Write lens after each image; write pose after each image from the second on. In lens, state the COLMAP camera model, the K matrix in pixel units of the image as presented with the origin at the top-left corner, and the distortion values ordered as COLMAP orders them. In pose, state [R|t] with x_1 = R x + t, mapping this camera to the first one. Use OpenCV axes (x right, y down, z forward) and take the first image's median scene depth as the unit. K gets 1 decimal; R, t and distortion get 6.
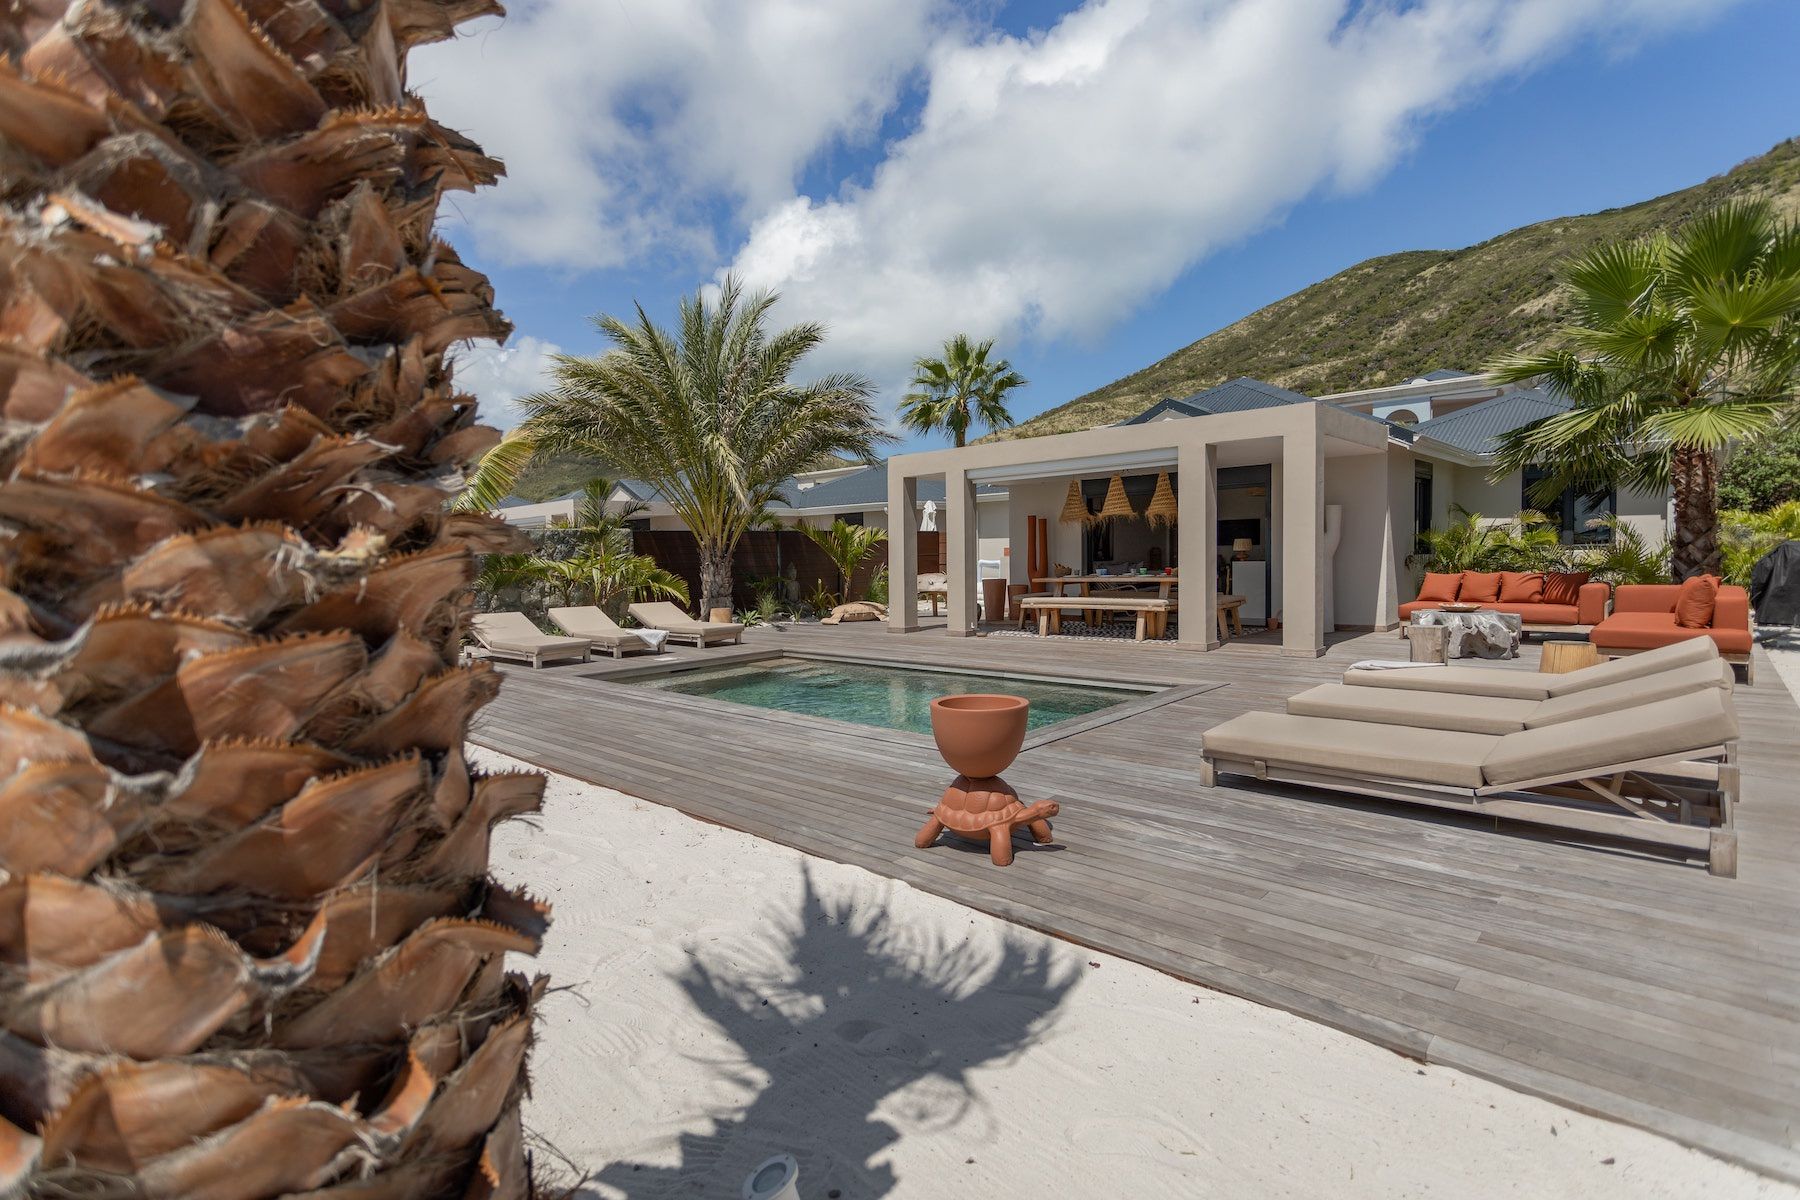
lens RADIAL K [[856.4, 0, 898.3], [0, 856.4, 589.2], [0, 0, 1]] dist [0.009959, -0.000825]
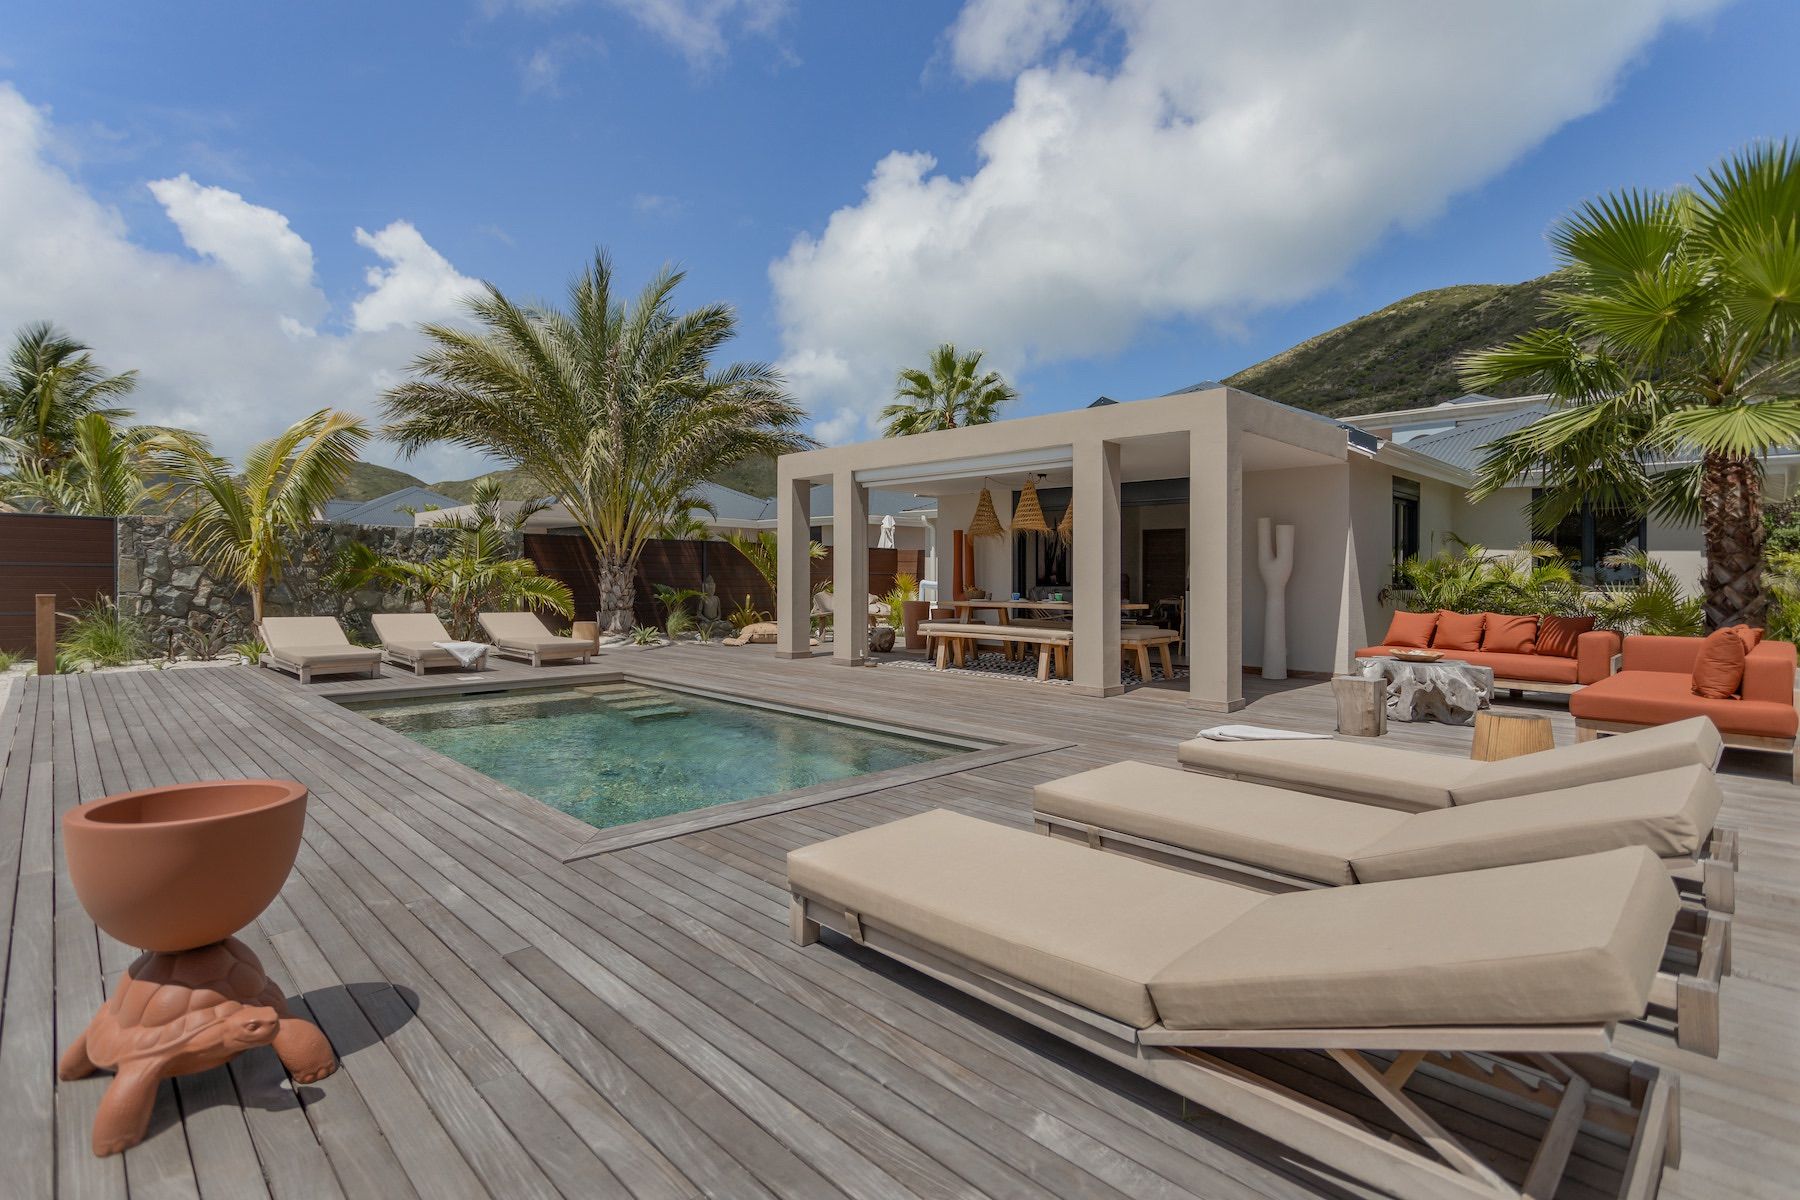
lens RADIAL K [[856.4, 0, 892.0], [0, 856.4, 573.5], [0, 0, 1]] dist [0.009959, -0.000825]
pose [[0.998005, 0.035411, -0.052267, 0.146905], [-0.037729, 0.998316, -0.044057, -0.000523], [0.050619, 0.045941, 0.997661, 0.131394]]
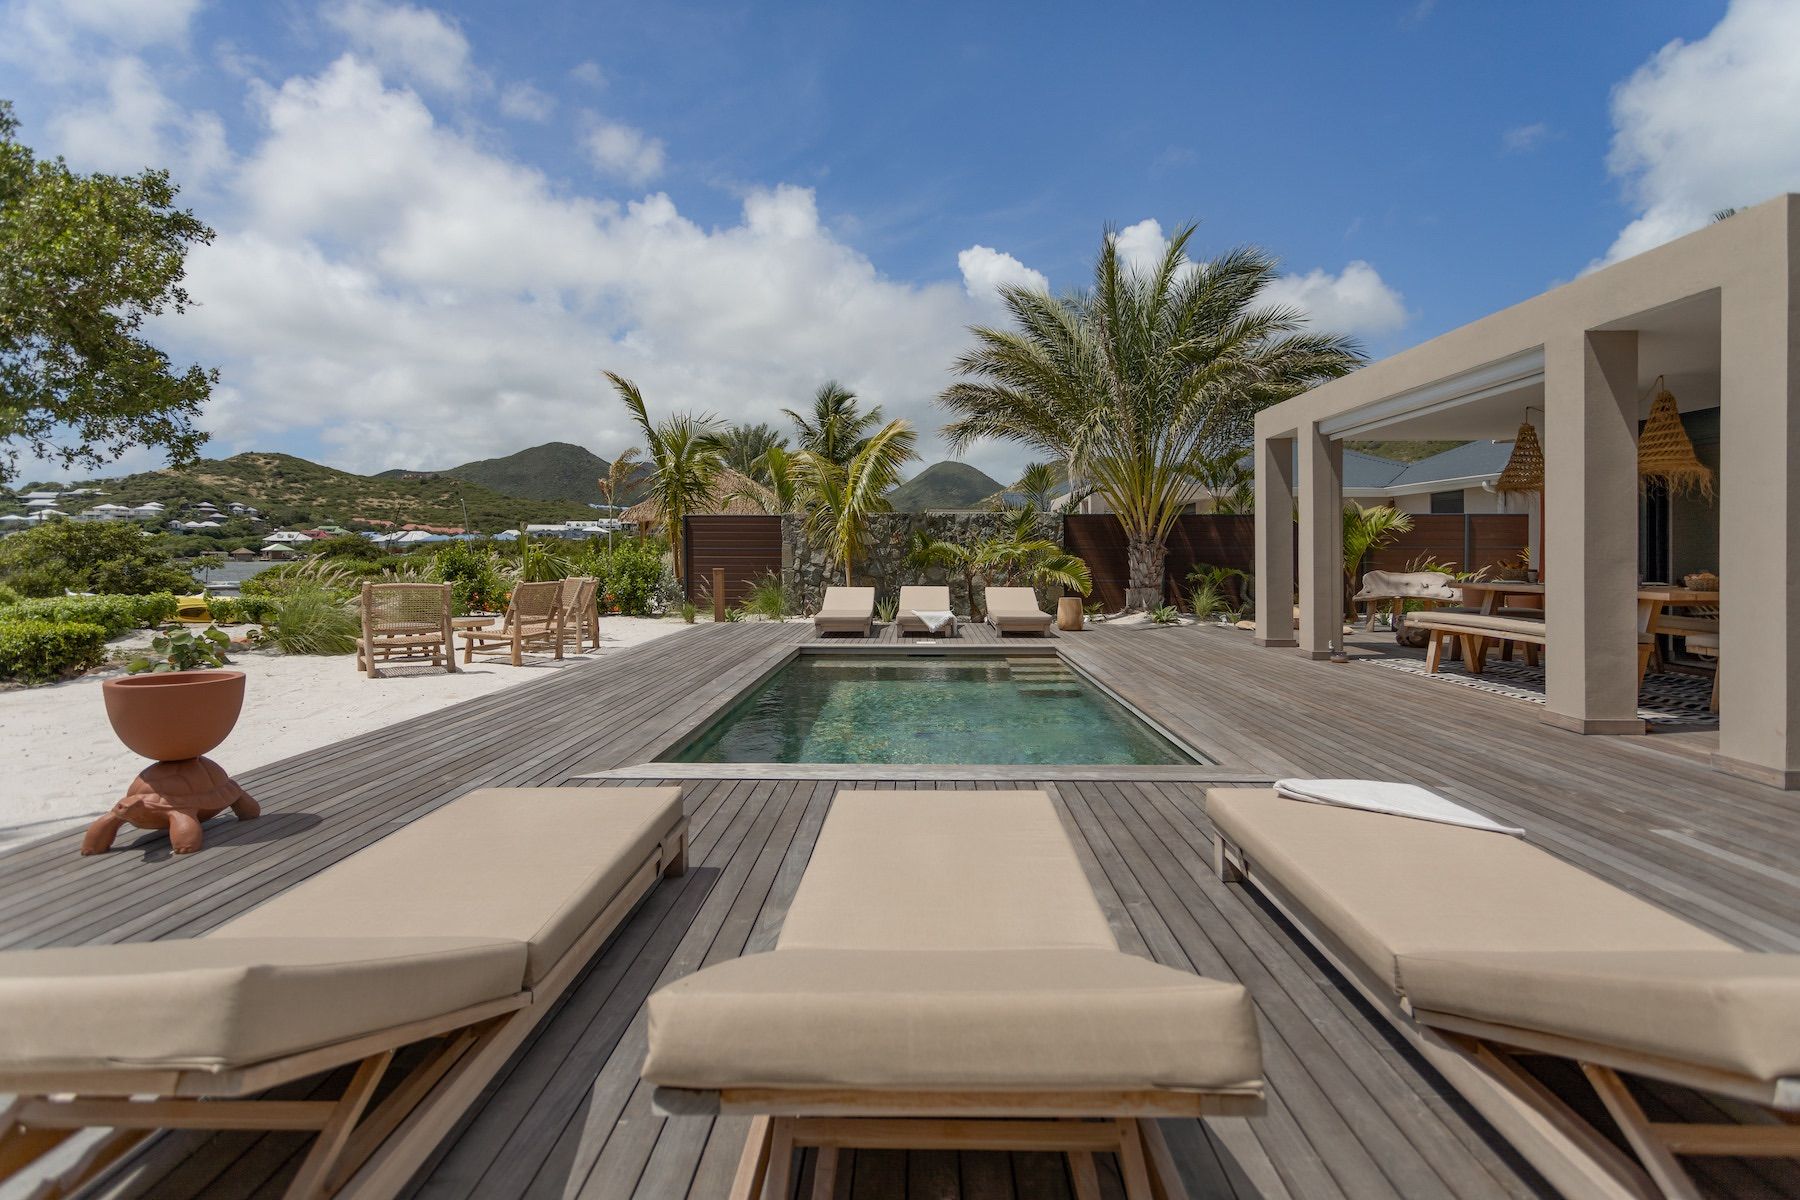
lens RADIAL K [[856.4, 0, 910.4], [0, 856.4, 589.6], [0, 0, 1]] dist [0.009959, -0.000825]
pose [[0.670983, 0.058218, -0.739184, 0.344940], [-0.048013, 0.998232, 0.035038, -0.010089], [0.739917, 0.011980, 0.672592, 0.254780]]
